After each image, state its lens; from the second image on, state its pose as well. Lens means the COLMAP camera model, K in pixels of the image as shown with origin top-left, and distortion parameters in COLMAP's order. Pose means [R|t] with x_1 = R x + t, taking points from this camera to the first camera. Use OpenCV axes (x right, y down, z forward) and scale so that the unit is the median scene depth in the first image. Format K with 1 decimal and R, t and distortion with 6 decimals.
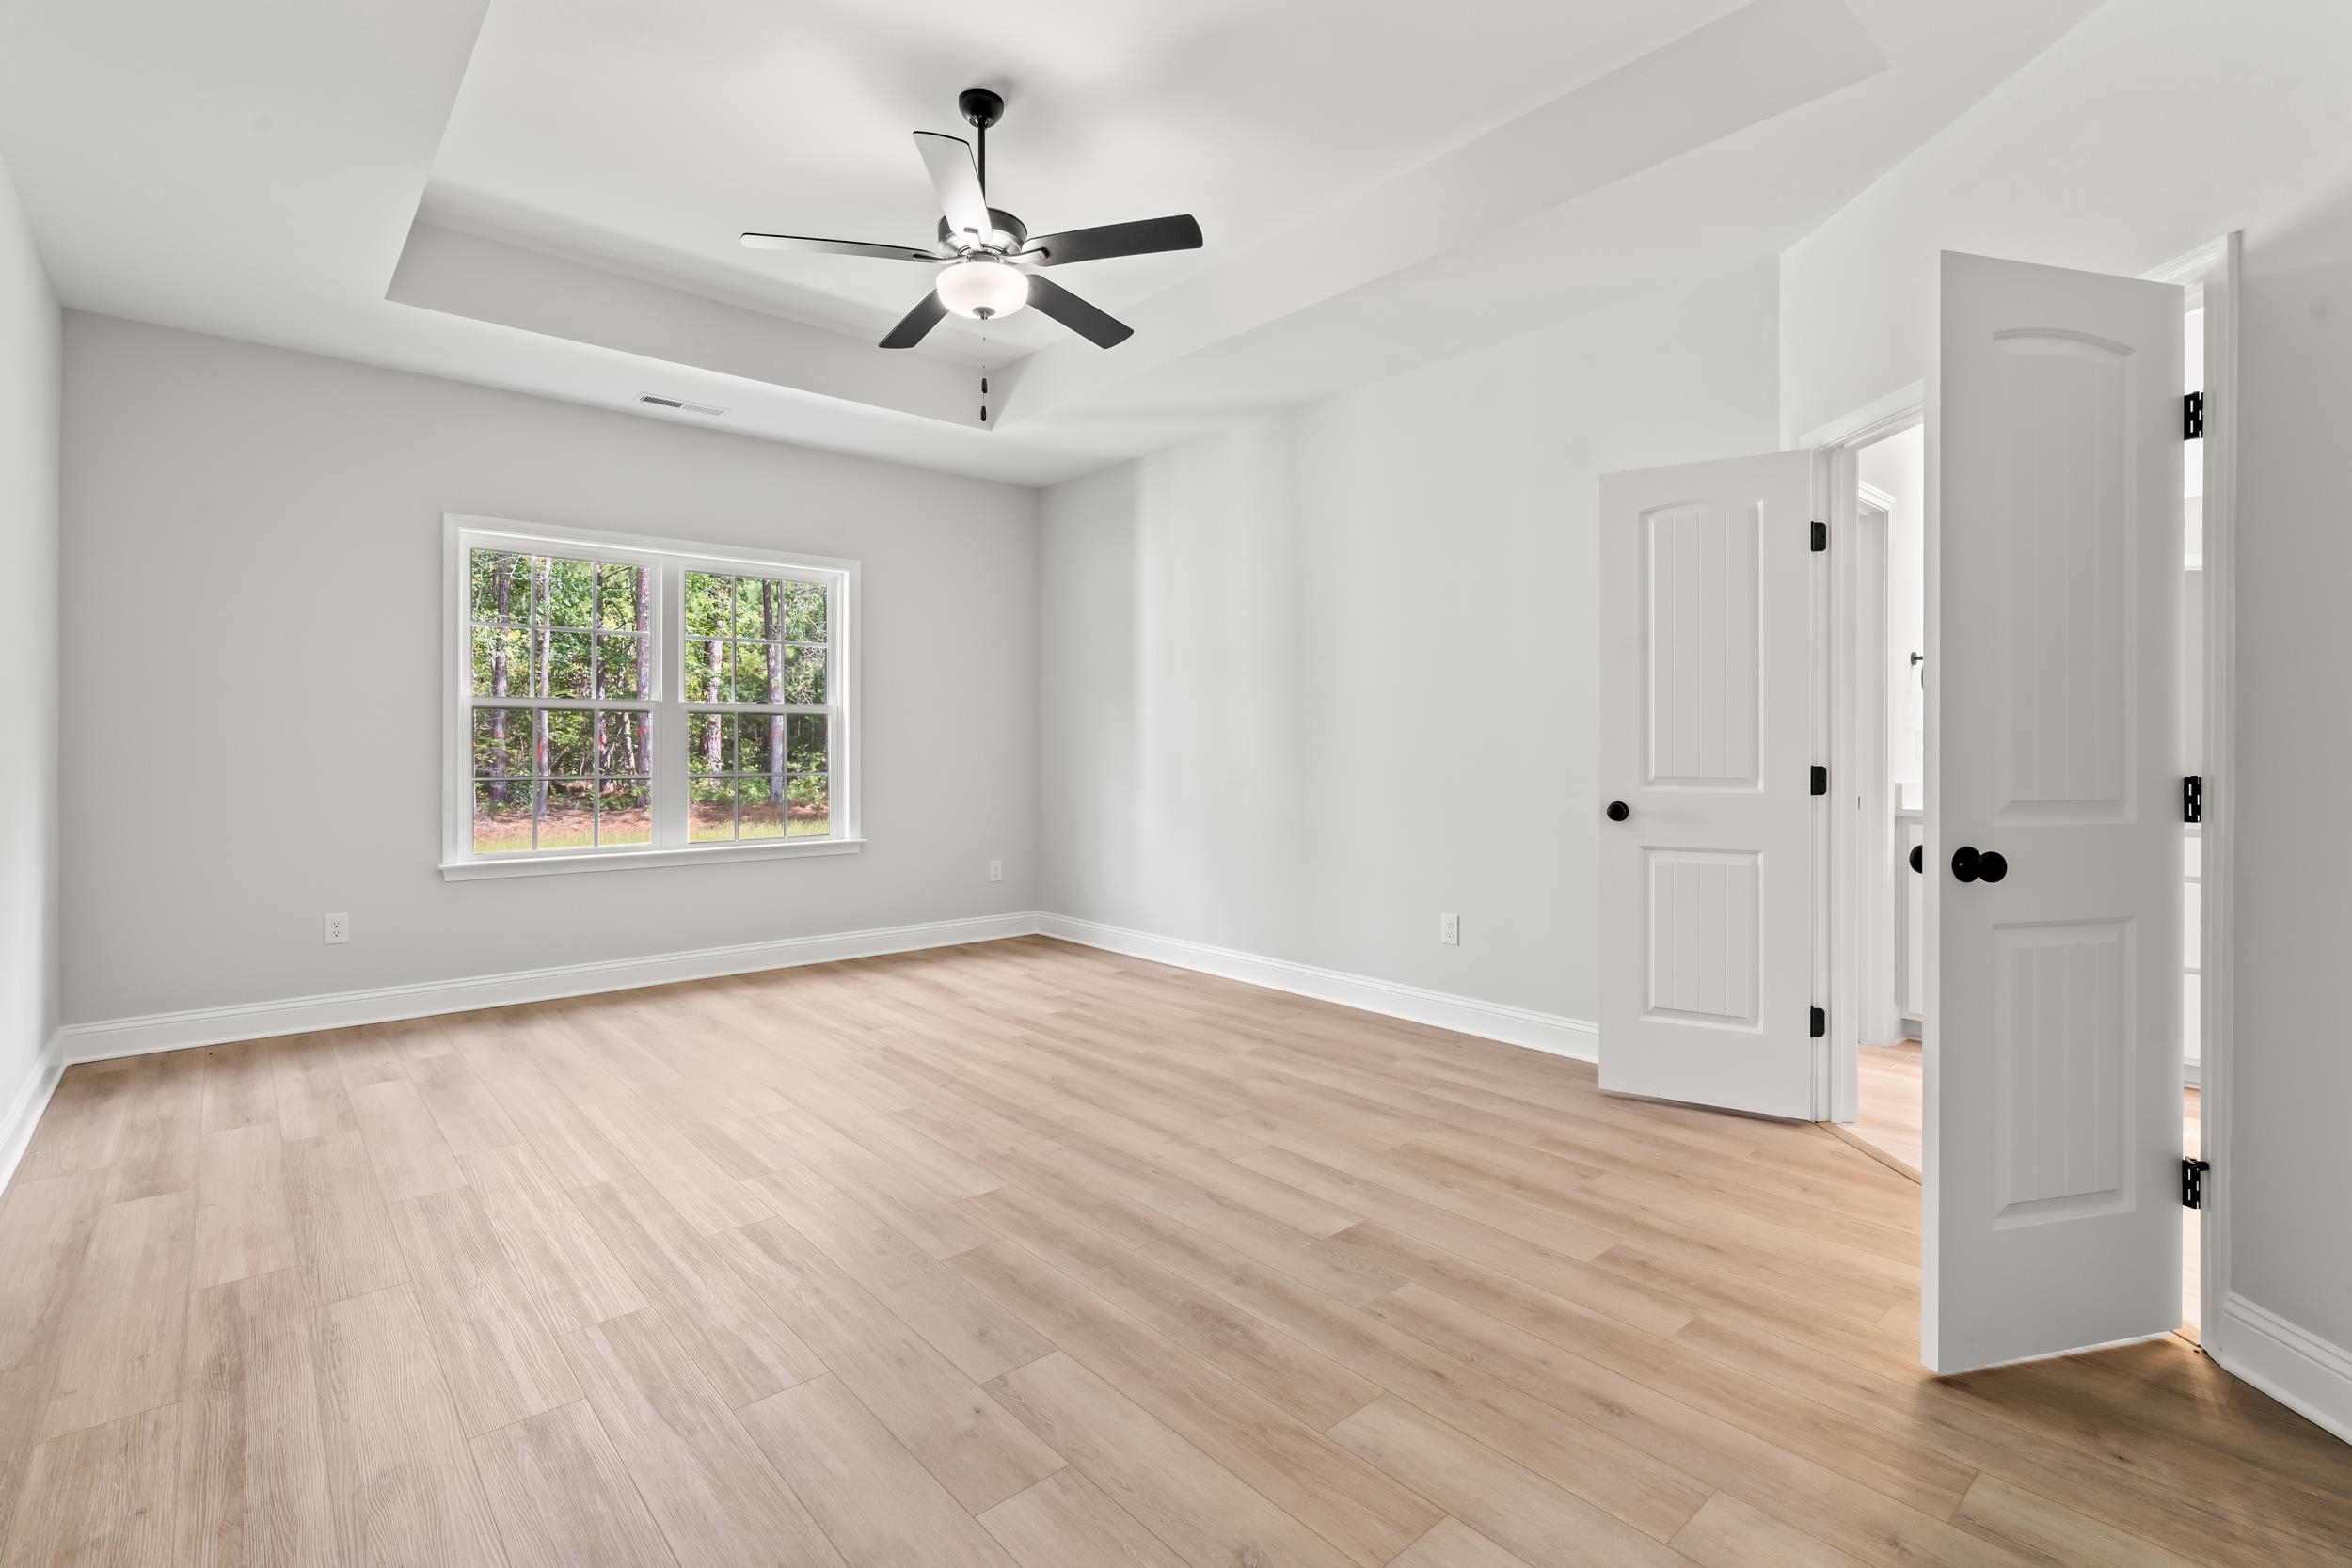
lens RADIAL K [[1090.7, 0, 1172.6], [0, 1090.7, 744.4], [0, 0, 1]] dist [-0.002588, -0.000477]
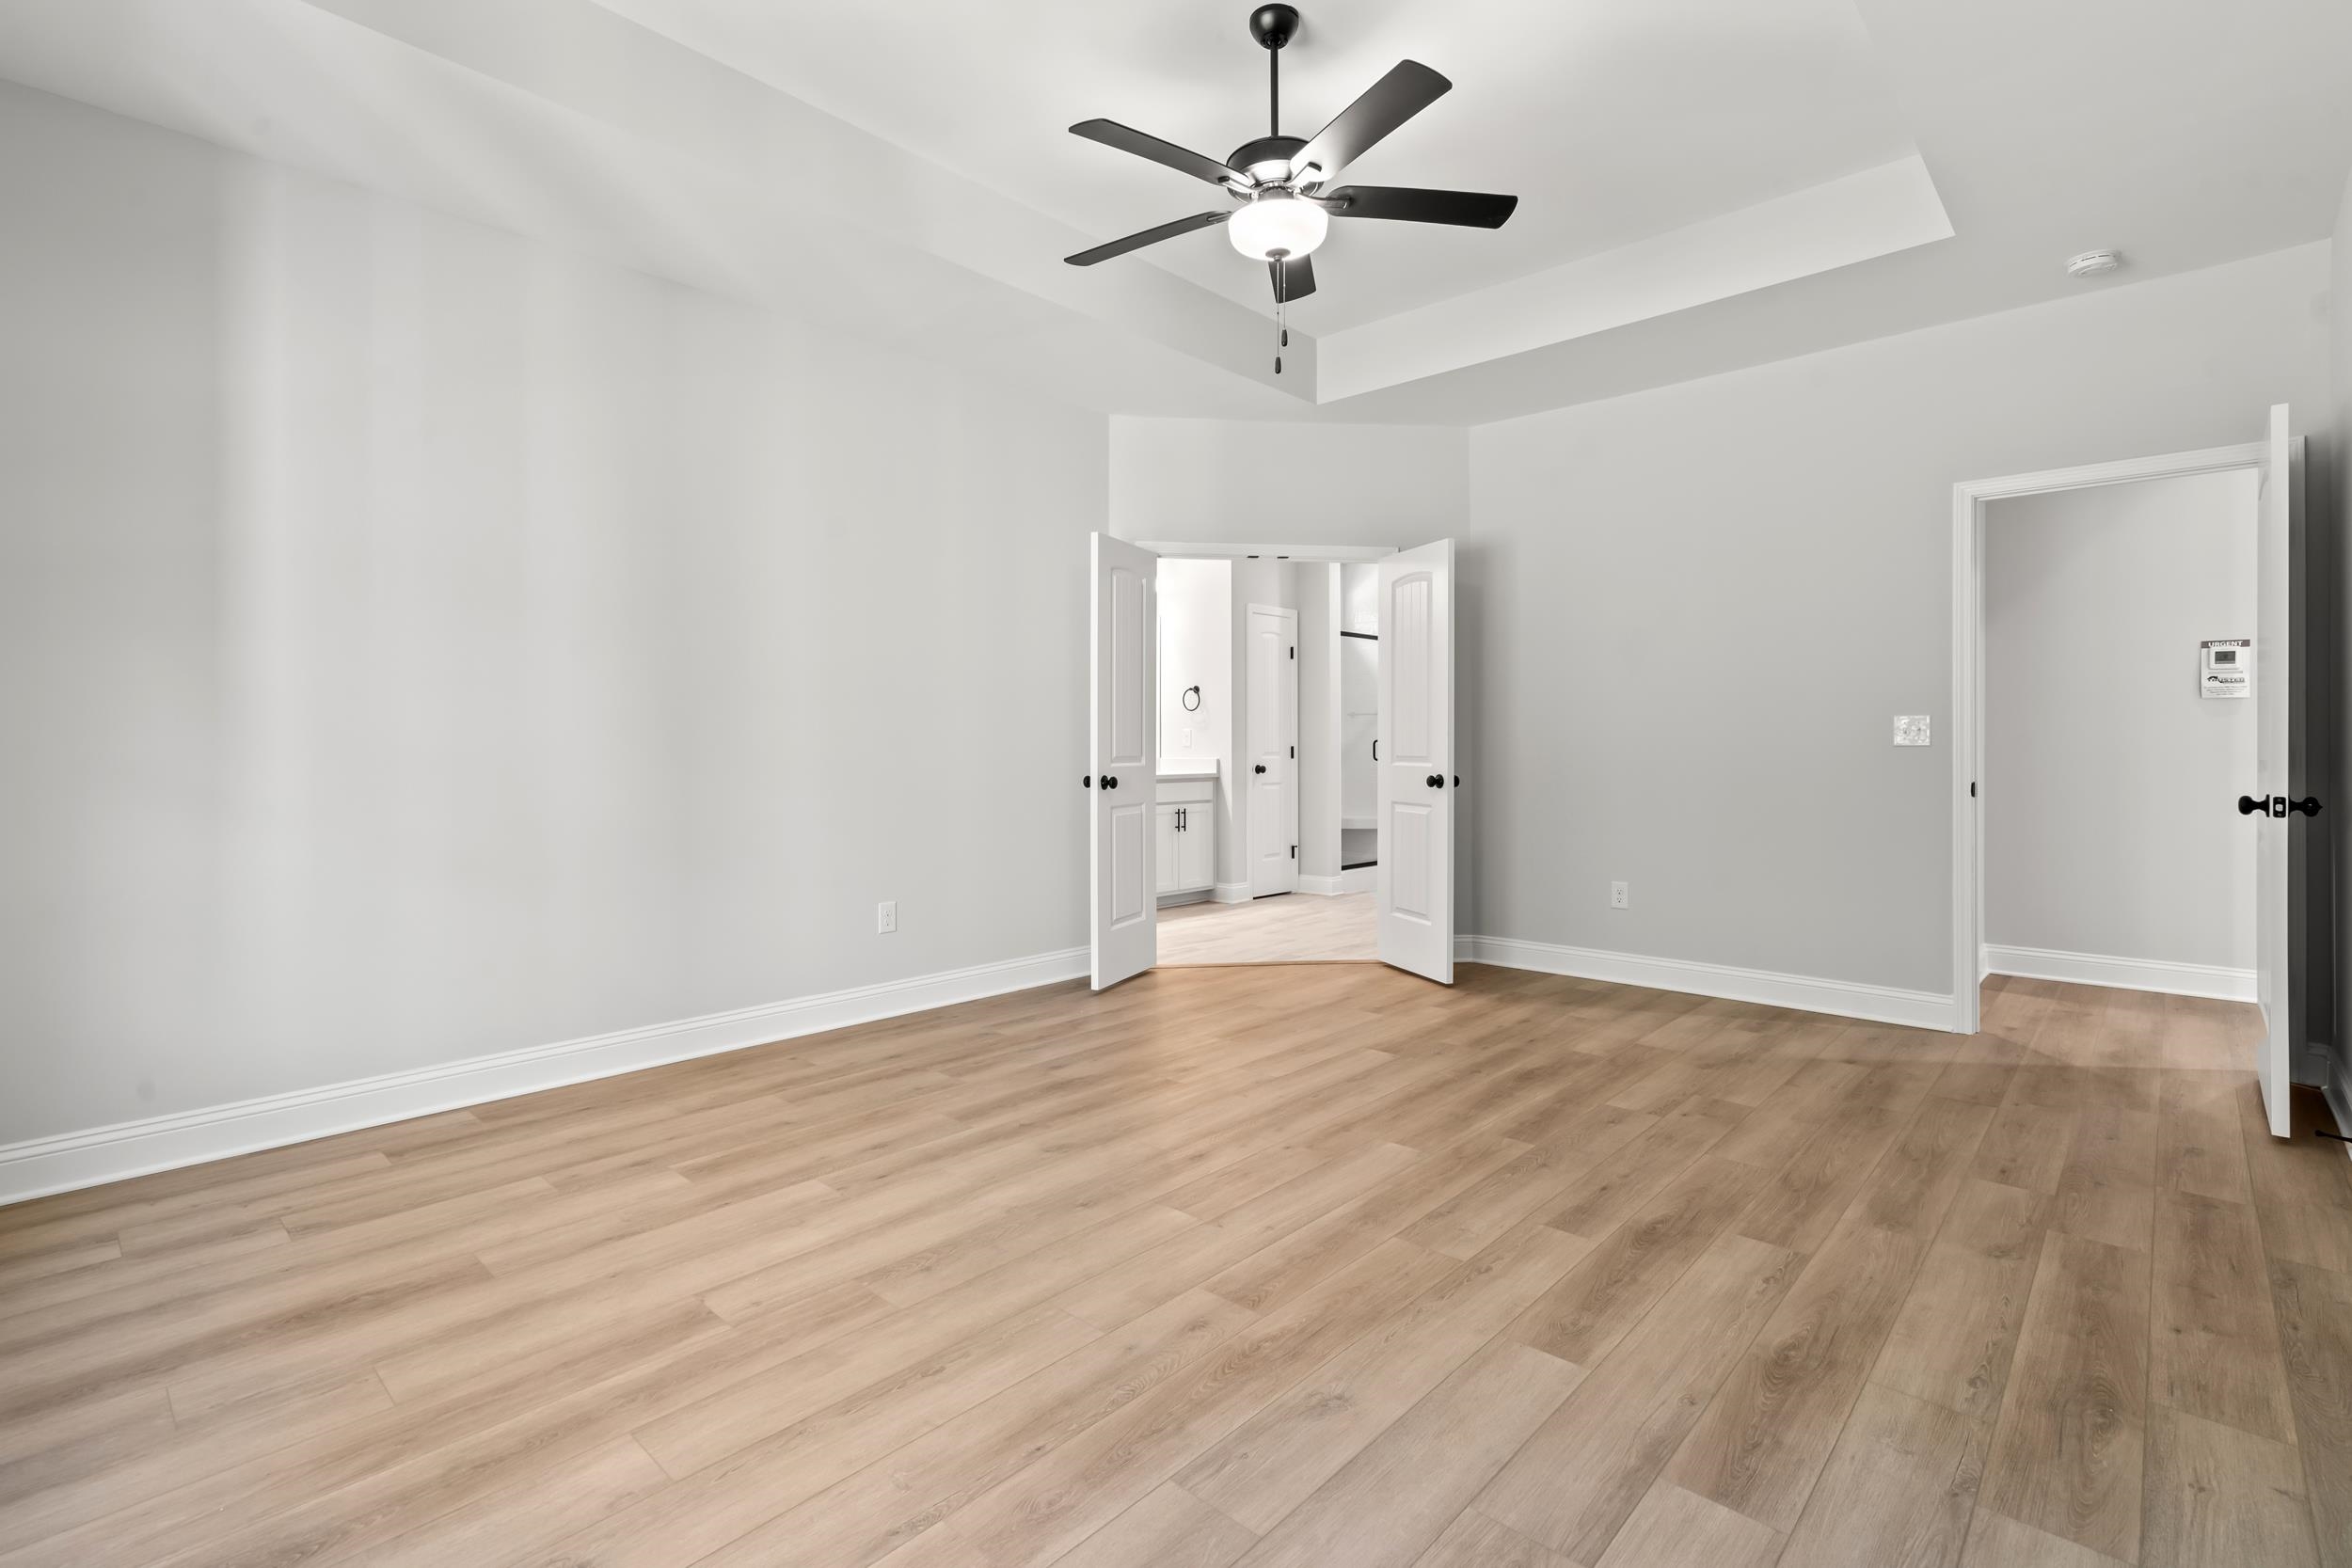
lens RADIAL K [[1090.7, 0, 1172.6], [0, 1090.7, 744.4], [0, 0, 1]] dist [-0.002588, -0.000477]
pose [[-0.111988, 0.002156, 0.993707, -1.227536], [-0.000736, 0.999997, -0.002252, 0.020078], [-0.993709, -0.000983, -0.111986, 1.361241]]
